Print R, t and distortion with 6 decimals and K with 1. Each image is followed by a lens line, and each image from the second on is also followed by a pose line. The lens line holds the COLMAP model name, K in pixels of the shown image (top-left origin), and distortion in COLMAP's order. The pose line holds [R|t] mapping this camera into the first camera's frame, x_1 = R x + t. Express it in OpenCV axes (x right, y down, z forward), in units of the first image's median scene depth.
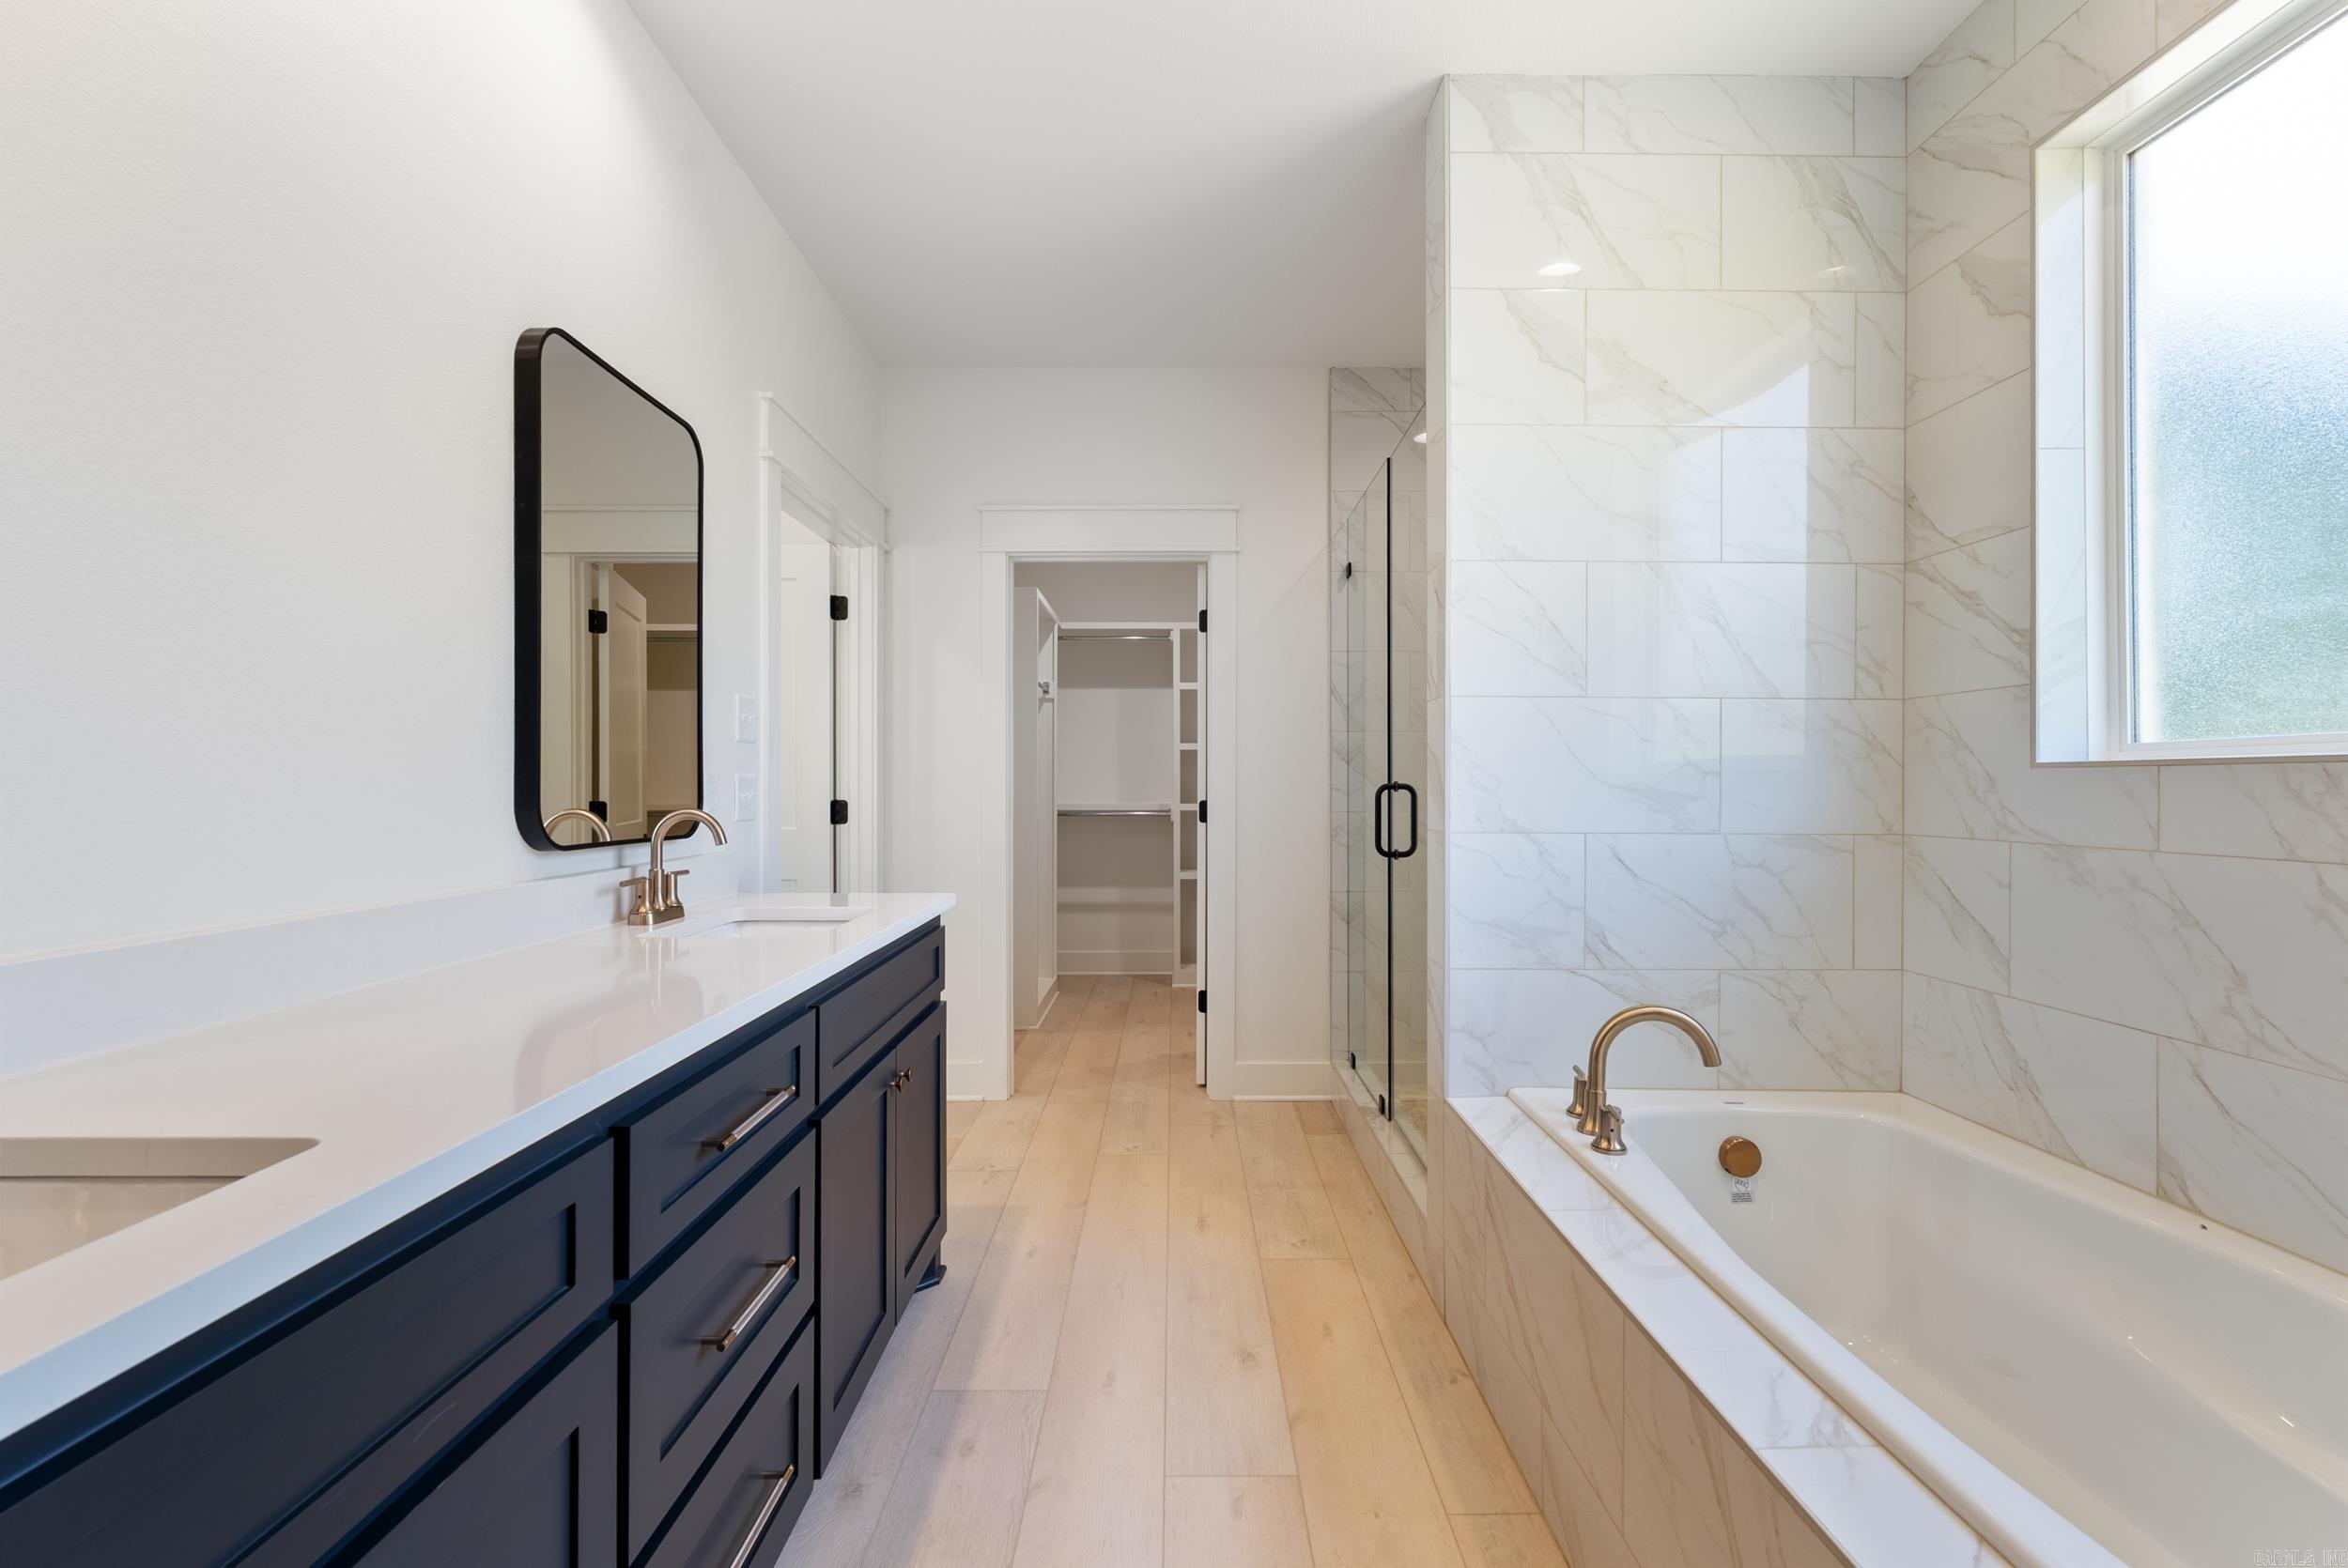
lens RADIAL K [[1040.8, 0, 1162.7], [0, 1040.8, 774.4], [0, 0, 1]] dist [-0.001548, 0.000104]
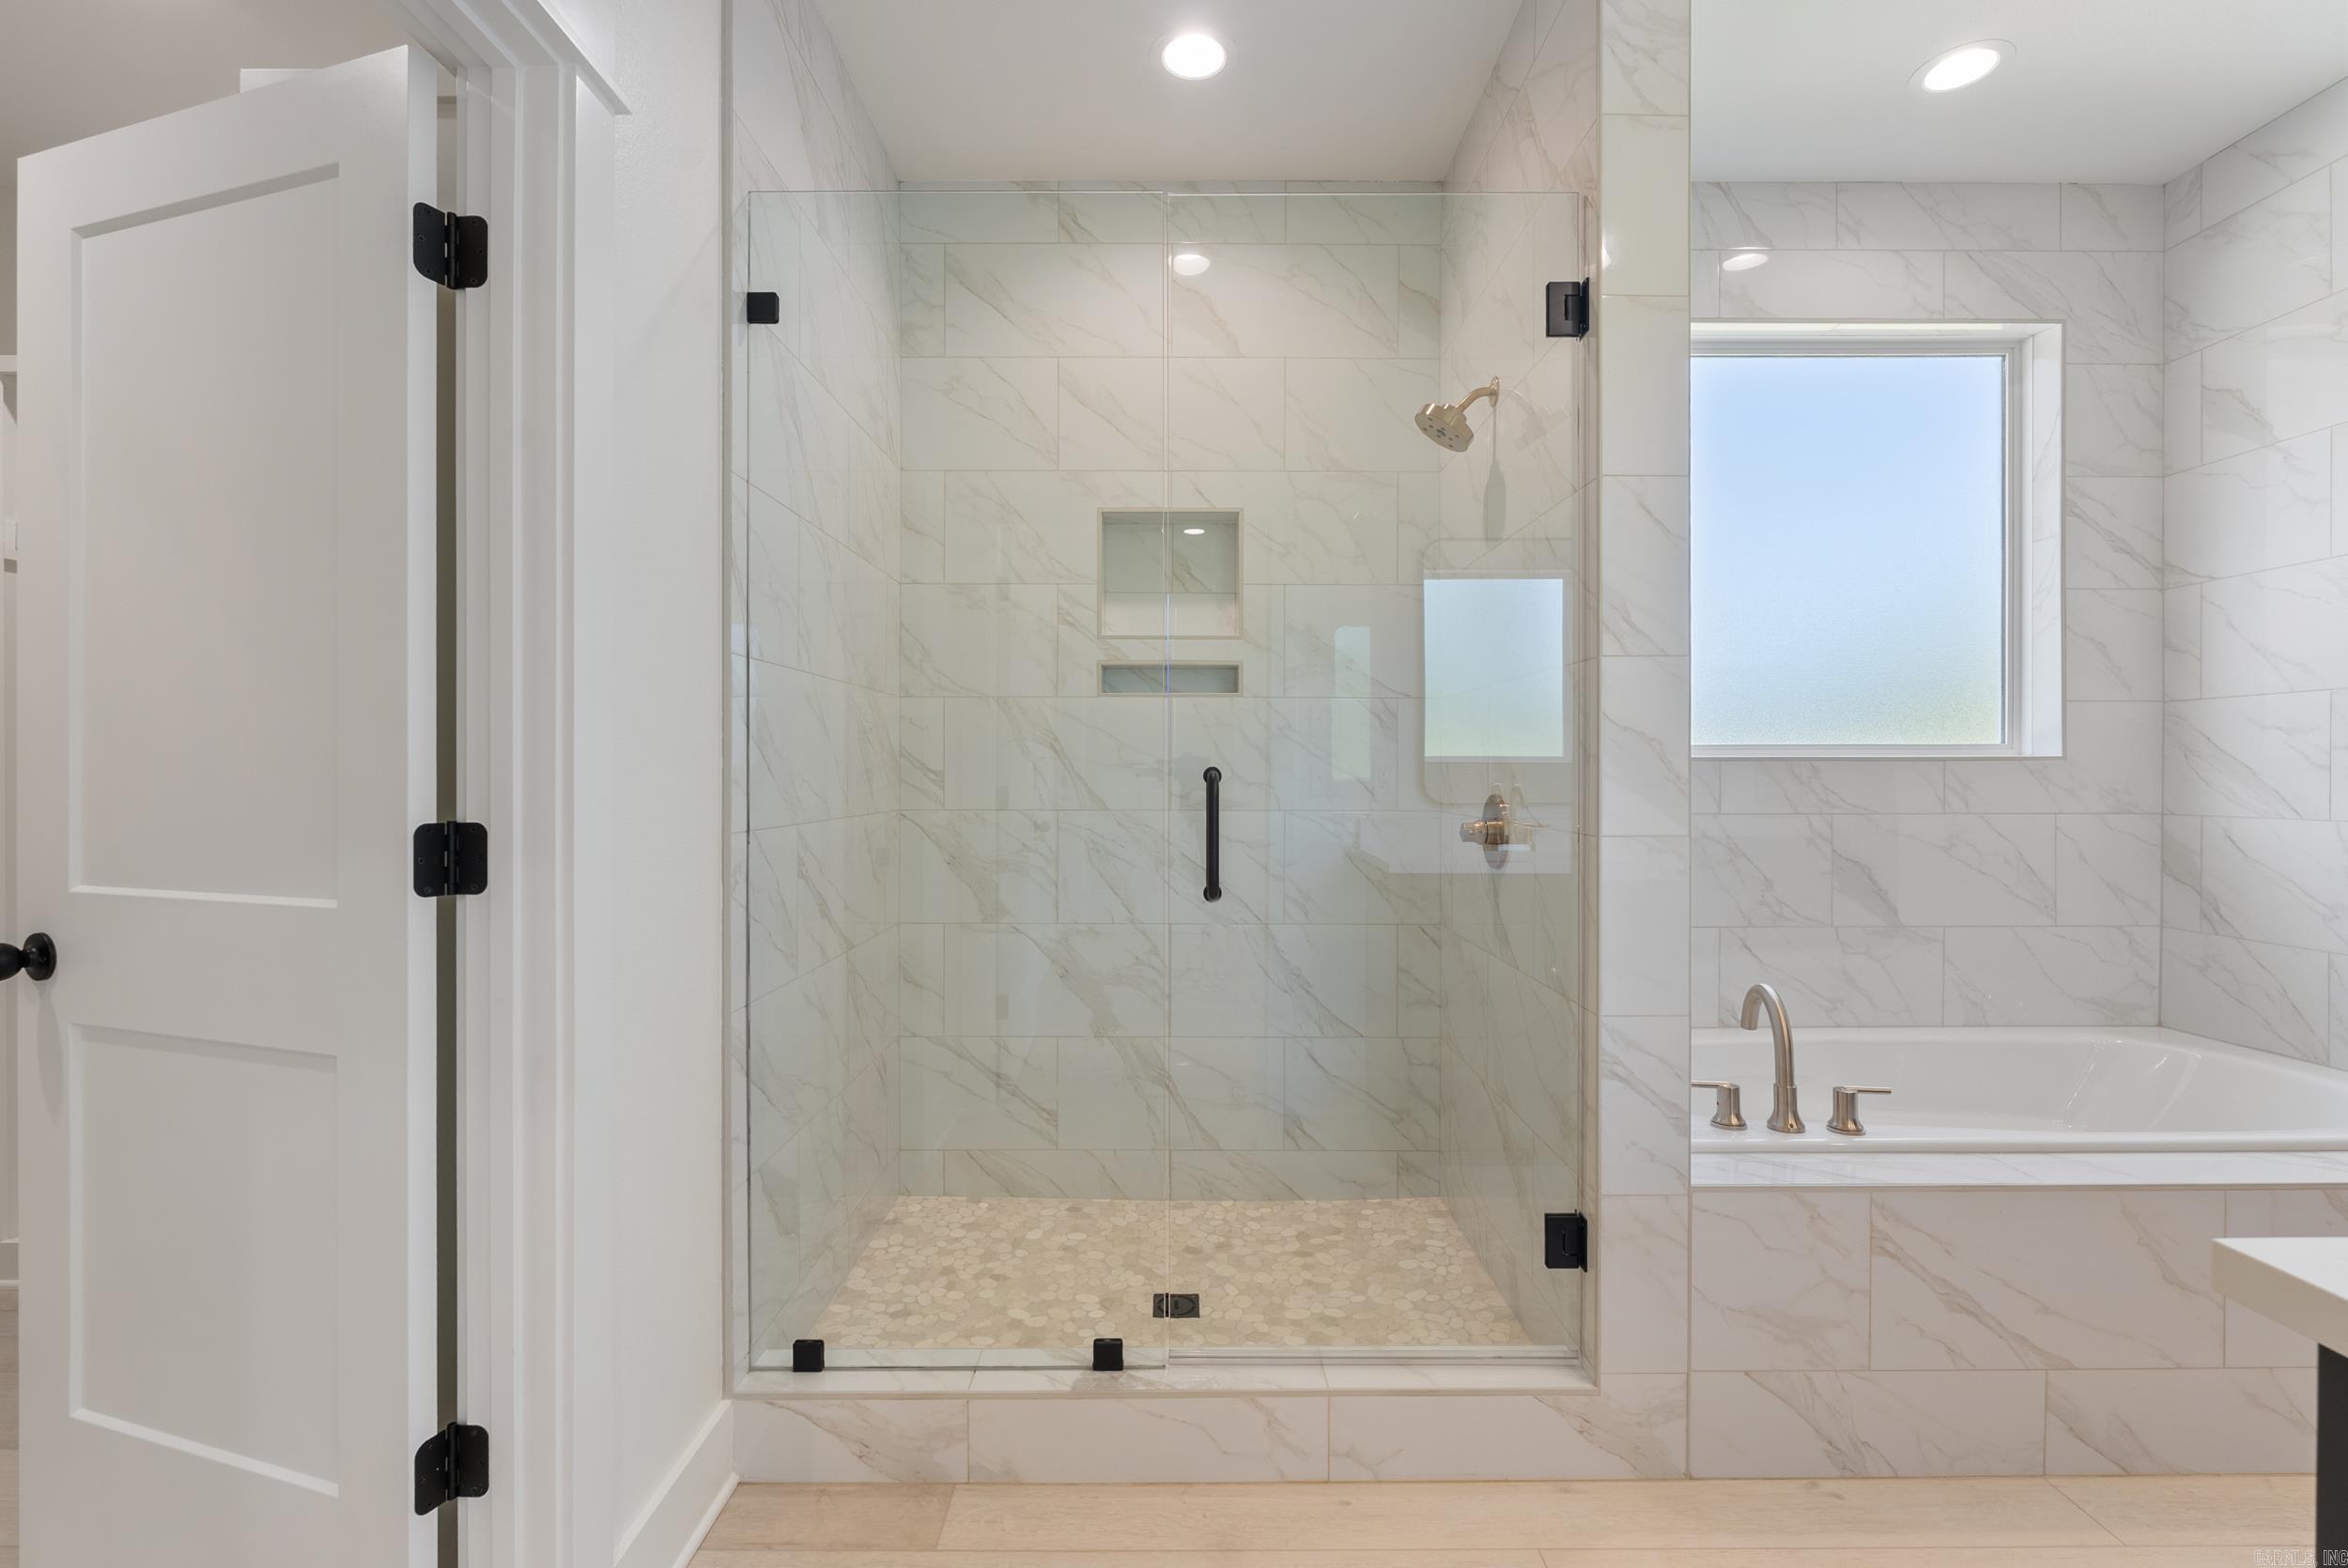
lens RADIAL K [[1044.3, 0, 1171.3], [0, 1044.3, 770.1], [0, 0, 1]] dist [-0.004897, 0.000407]
pose [[-0.010481, -0.012438, 0.999868, -0.684363], [-0.010445, 0.999869, 0.012329, -0.005527], [-0.999891, -0.010315, -0.010610, 1.955401]]
